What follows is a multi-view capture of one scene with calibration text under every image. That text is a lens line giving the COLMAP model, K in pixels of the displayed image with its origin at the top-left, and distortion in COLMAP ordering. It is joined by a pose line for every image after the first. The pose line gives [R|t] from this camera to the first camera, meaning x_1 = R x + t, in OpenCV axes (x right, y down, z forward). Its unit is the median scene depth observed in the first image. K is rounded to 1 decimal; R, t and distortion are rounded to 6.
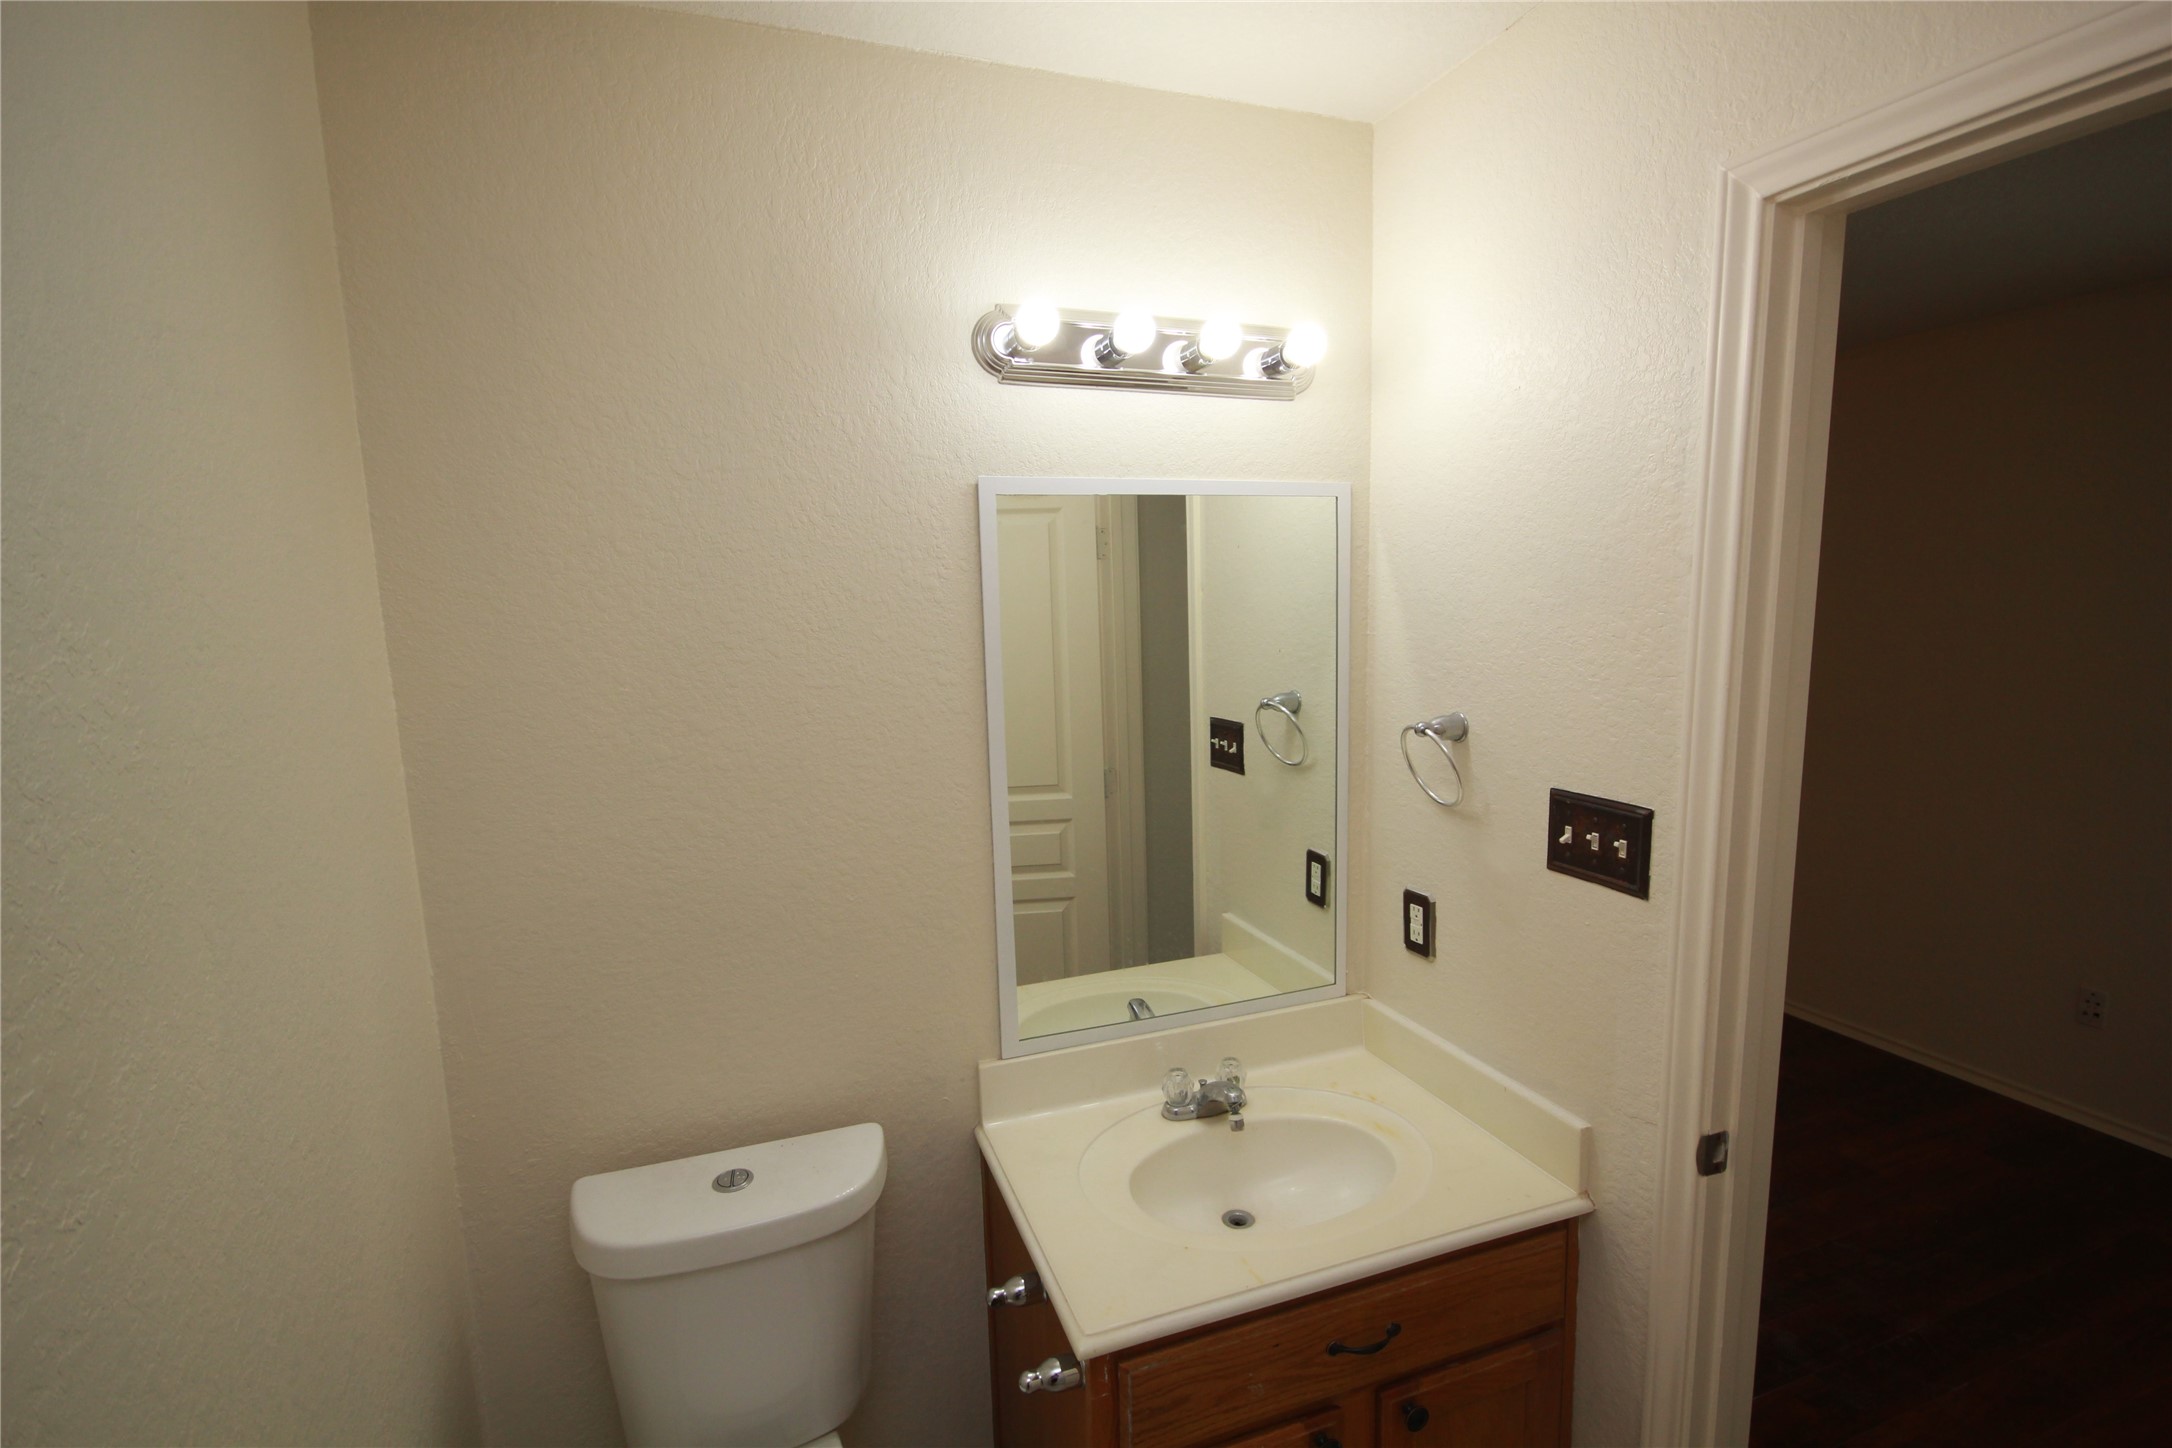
lens RADIAL K [[1003.1, 0, 1090.3], [0, 1003.1, 748.5], [0, 0, 1]] dist [0.000650, -0.000239]
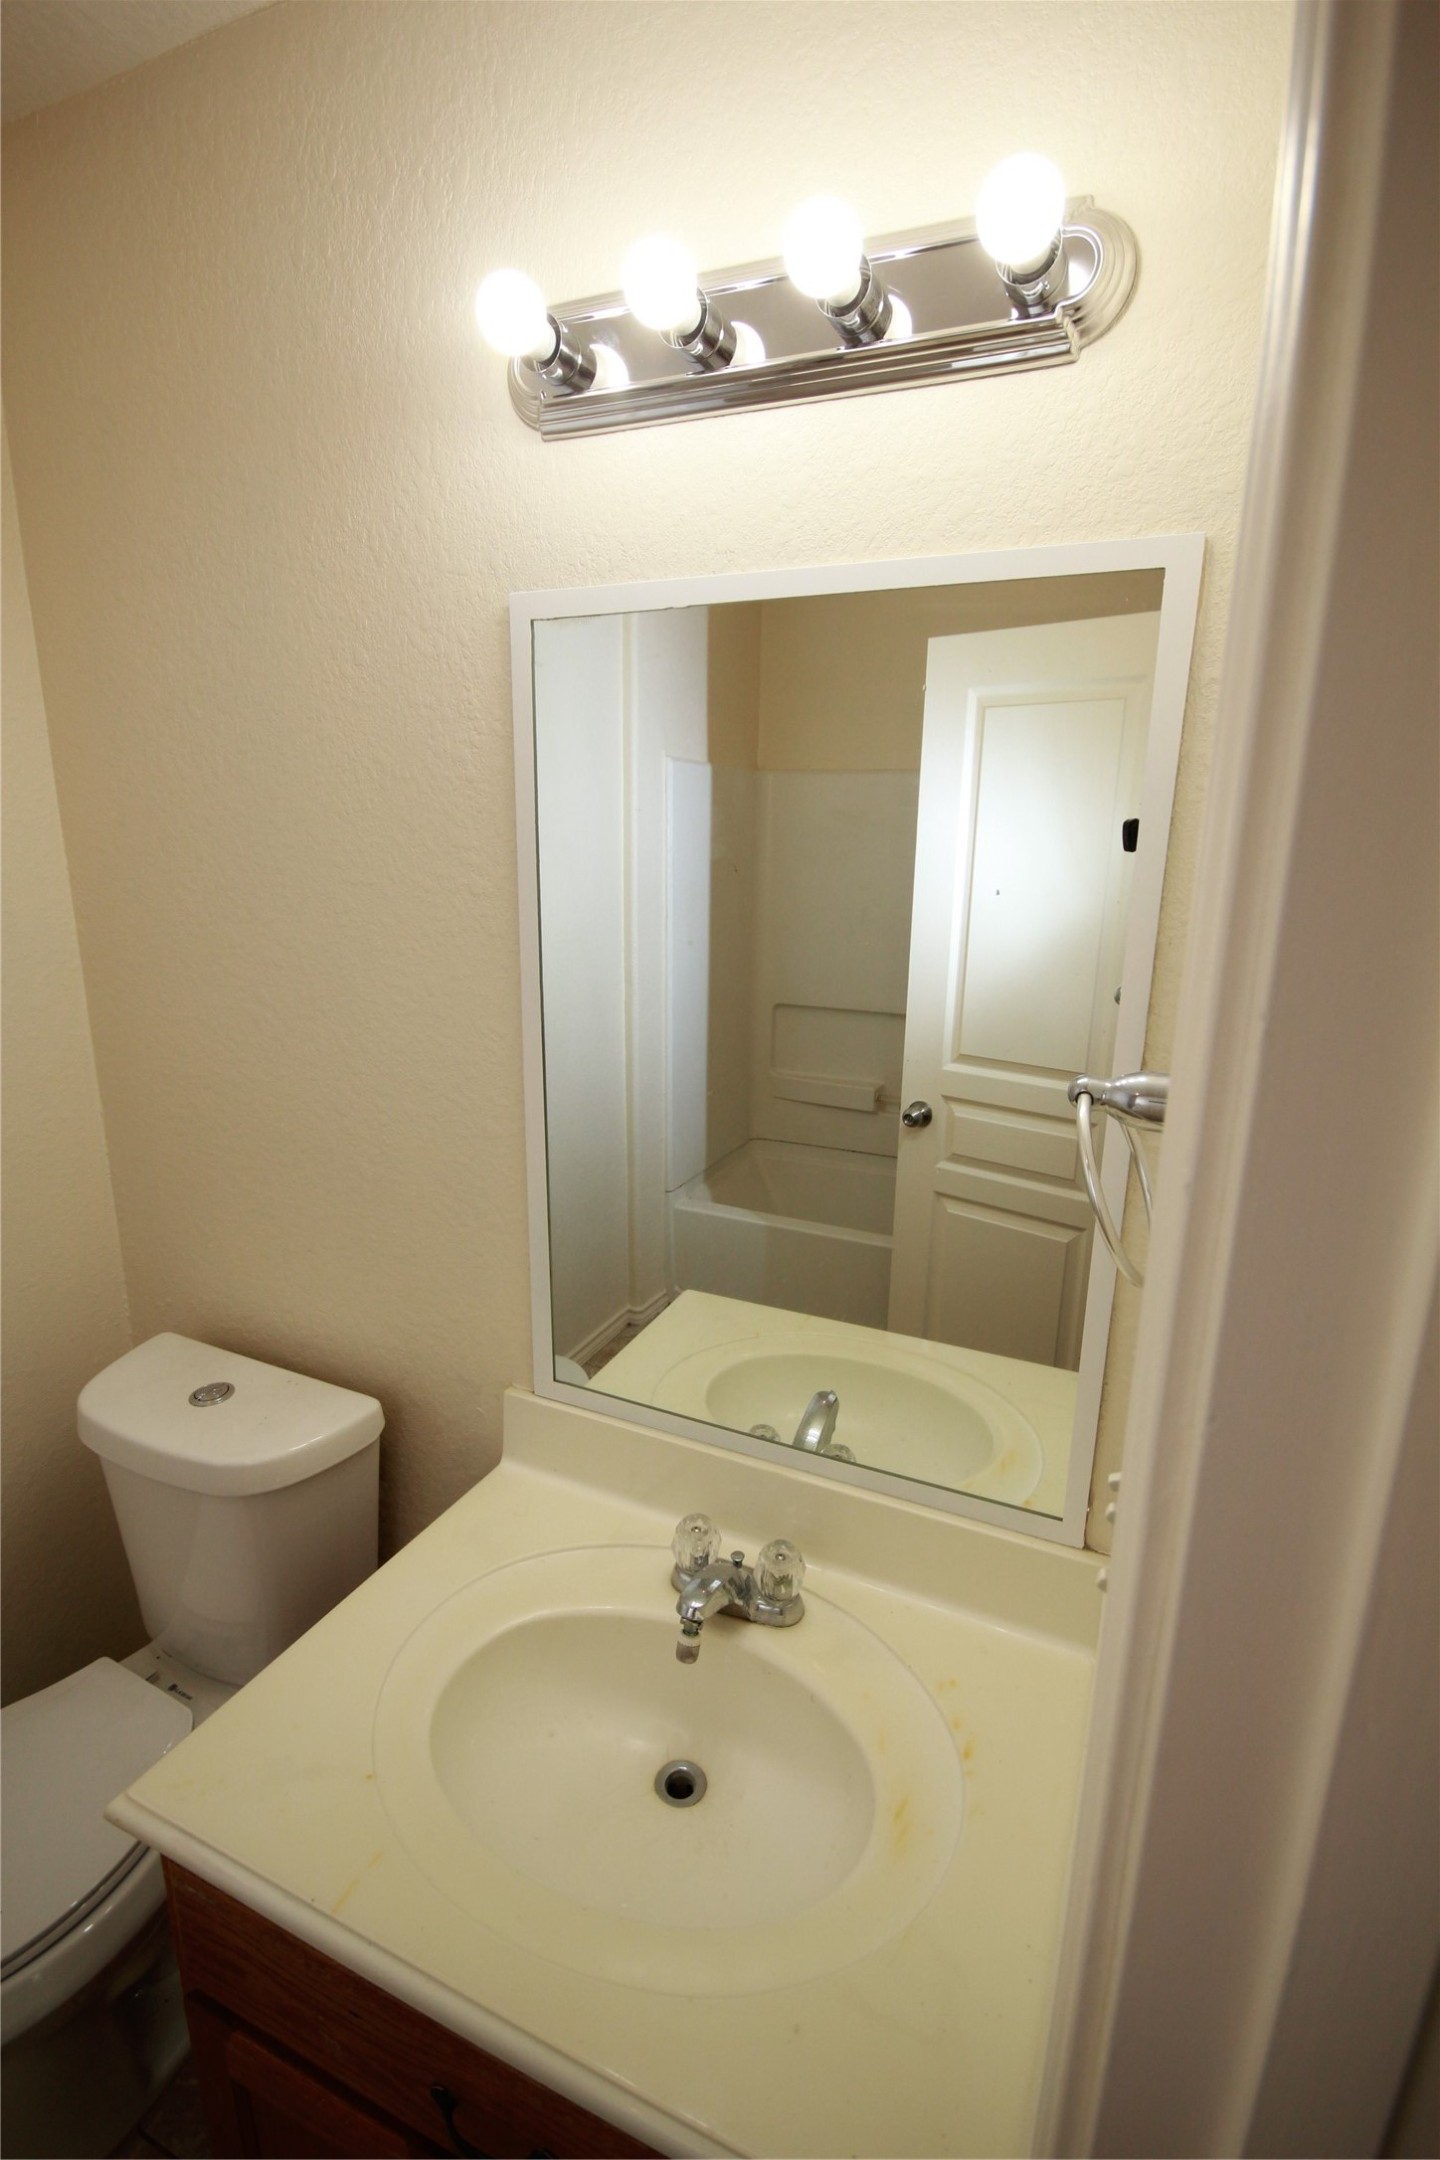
lens RADIAL K [[997.5, 0, 720.0], [0, 997.5, 1080.0], [0, 0, 1]] dist [0.000650, -0.000239]
pose [[0.720953, 0.208756, -0.660793, 0.518346], [-0.141445, 0.977802, 0.154583, -0.071625], [0.678395, -0.017982, 0.734478, 0.592608]]
